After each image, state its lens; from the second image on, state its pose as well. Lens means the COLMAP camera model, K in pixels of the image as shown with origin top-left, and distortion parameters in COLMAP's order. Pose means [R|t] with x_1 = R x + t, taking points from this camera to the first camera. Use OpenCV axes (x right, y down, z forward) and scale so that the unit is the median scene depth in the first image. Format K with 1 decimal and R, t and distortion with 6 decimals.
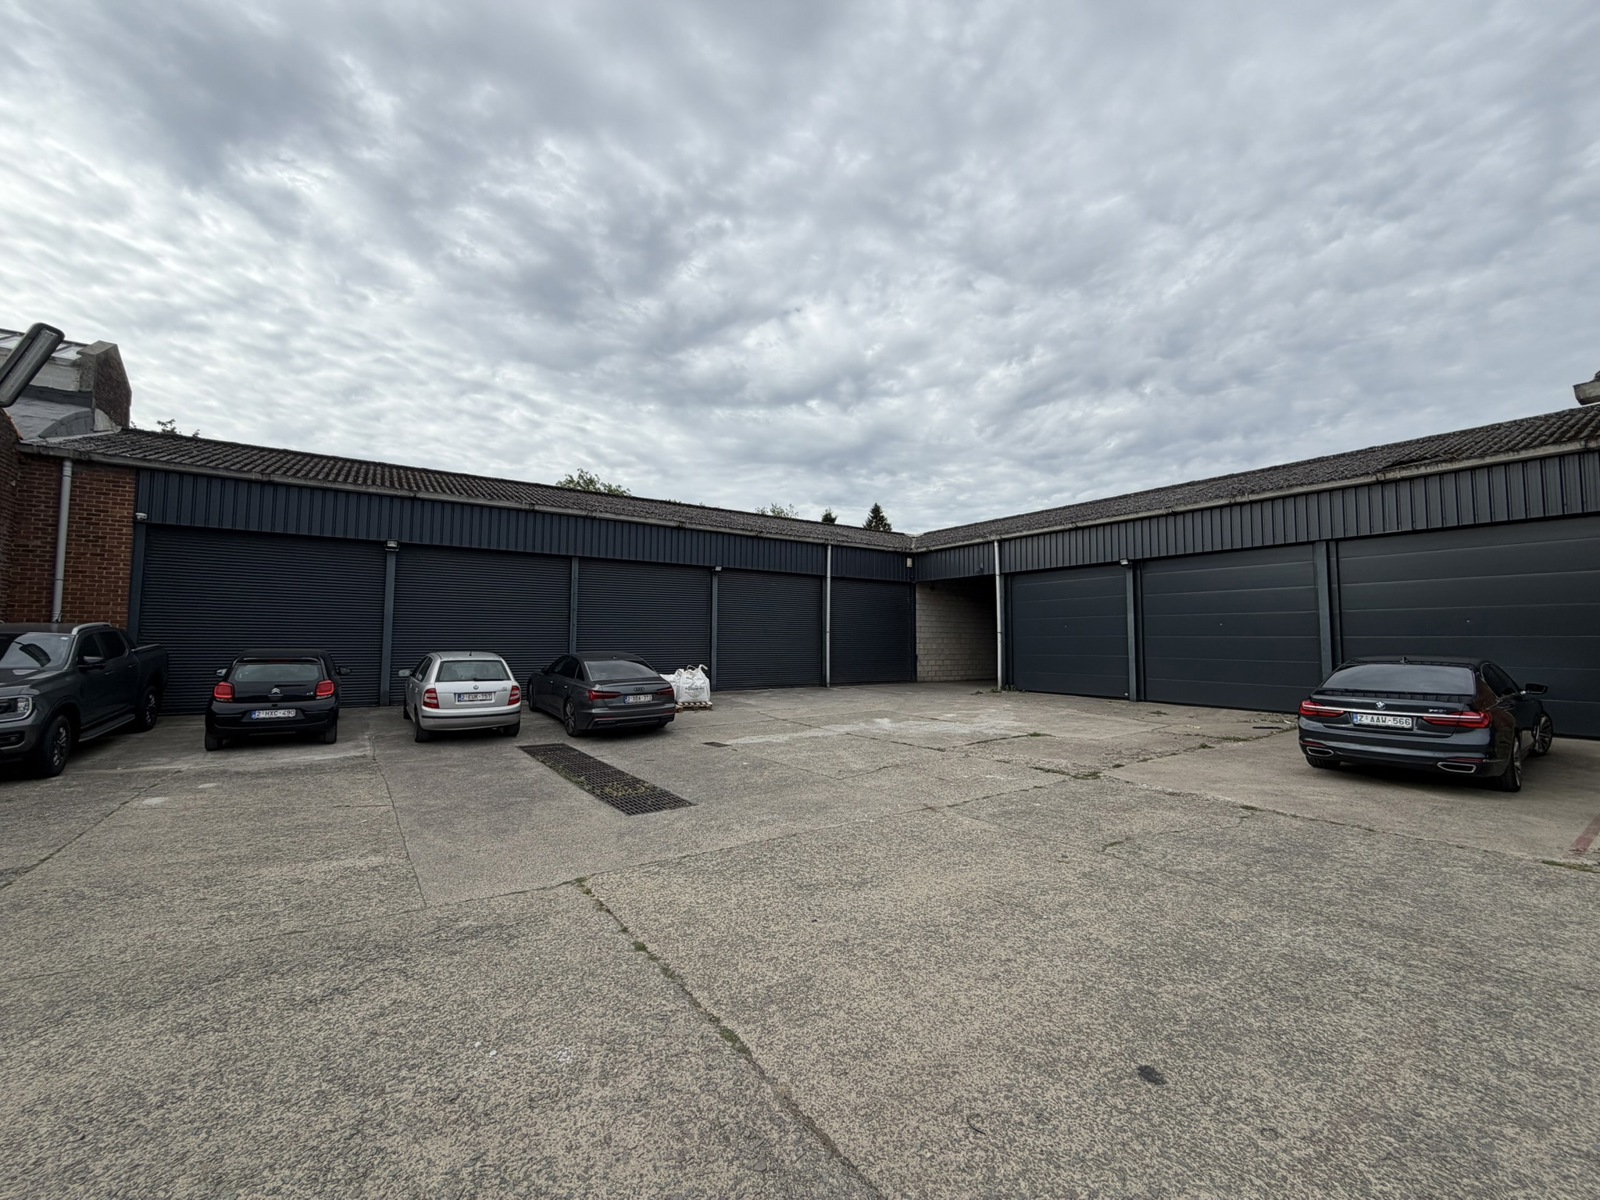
lens RADIAL K [[638.1, 0, 803.2], [0, 638.1, 598.2], [0, 0, 1]] dist [0.002986, -0.001599]
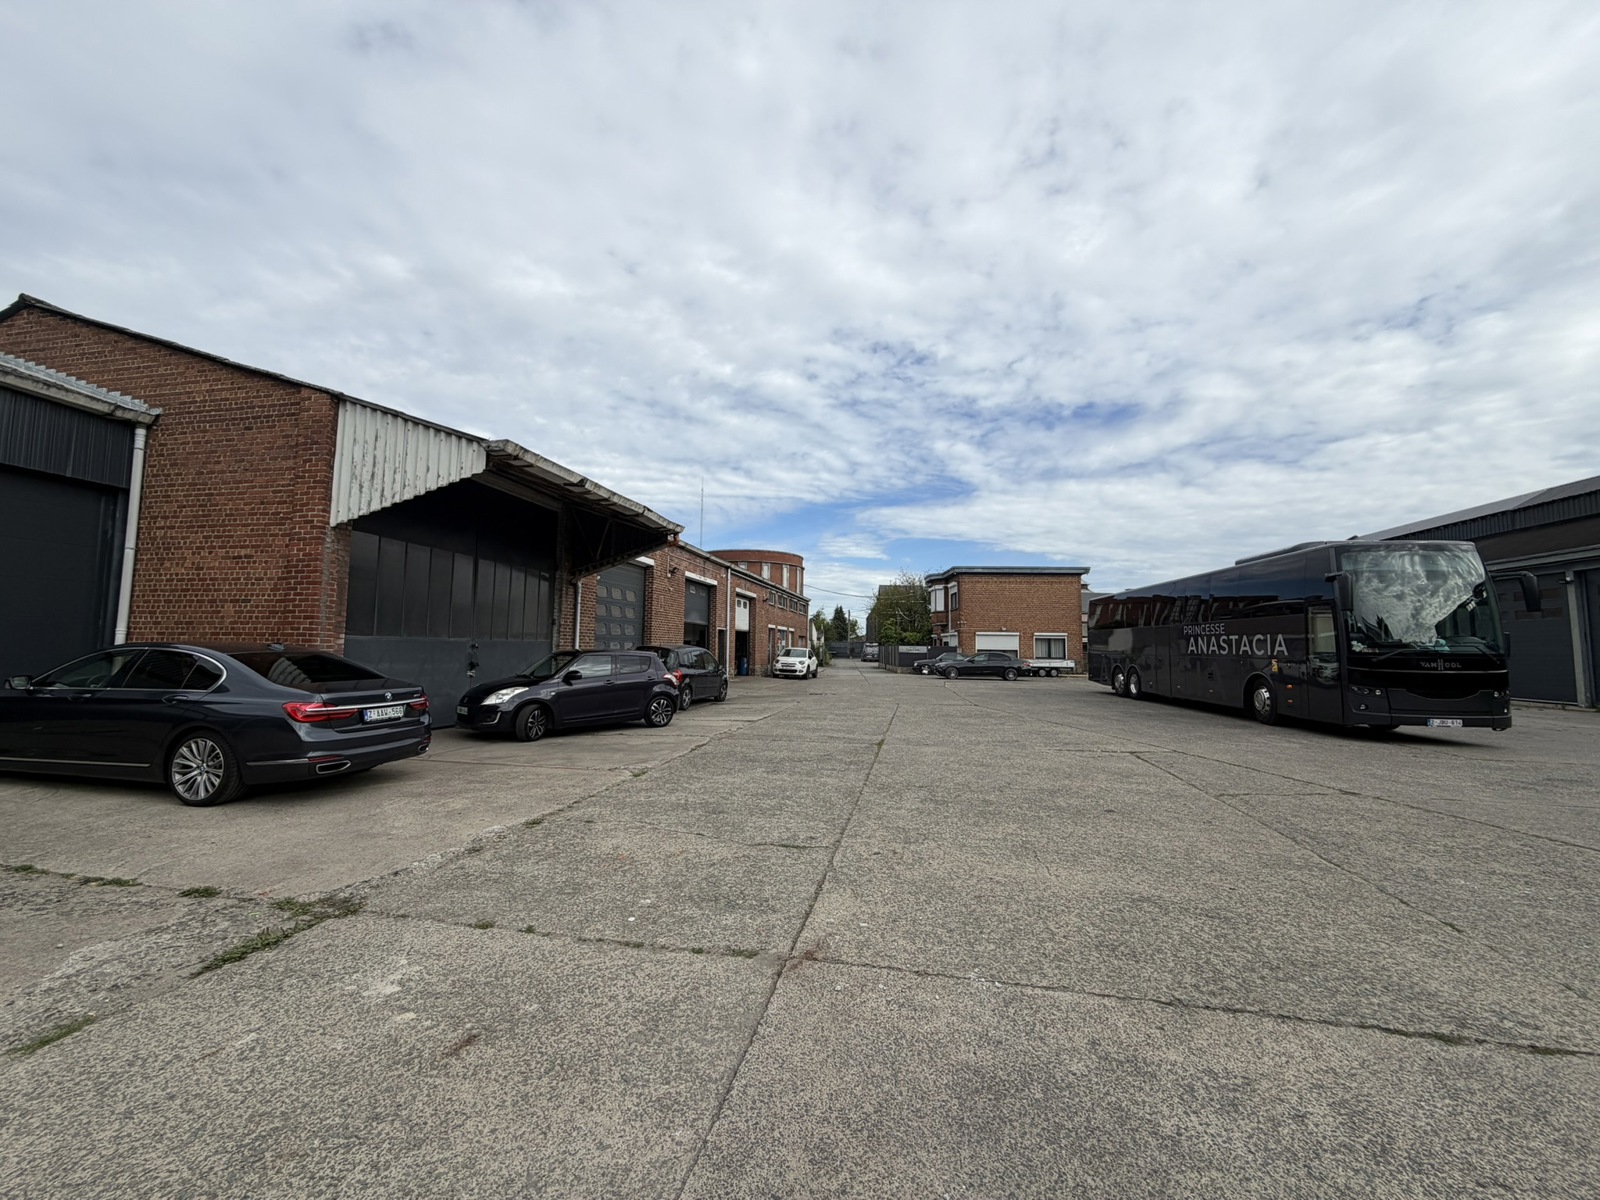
lens RADIAL K [[638.1, 0, 796.1], [0, 638.1, 597.9], [0, 0, 1]] dist [0.002986, -0.001599]
pose [[-0.695607, 0.044664, 0.717033, -0.195994], [-0.063680, 0.990304, -0.123462, 0.149593], [-0.715595, -0.131541, -0.686018, 1.728537]]
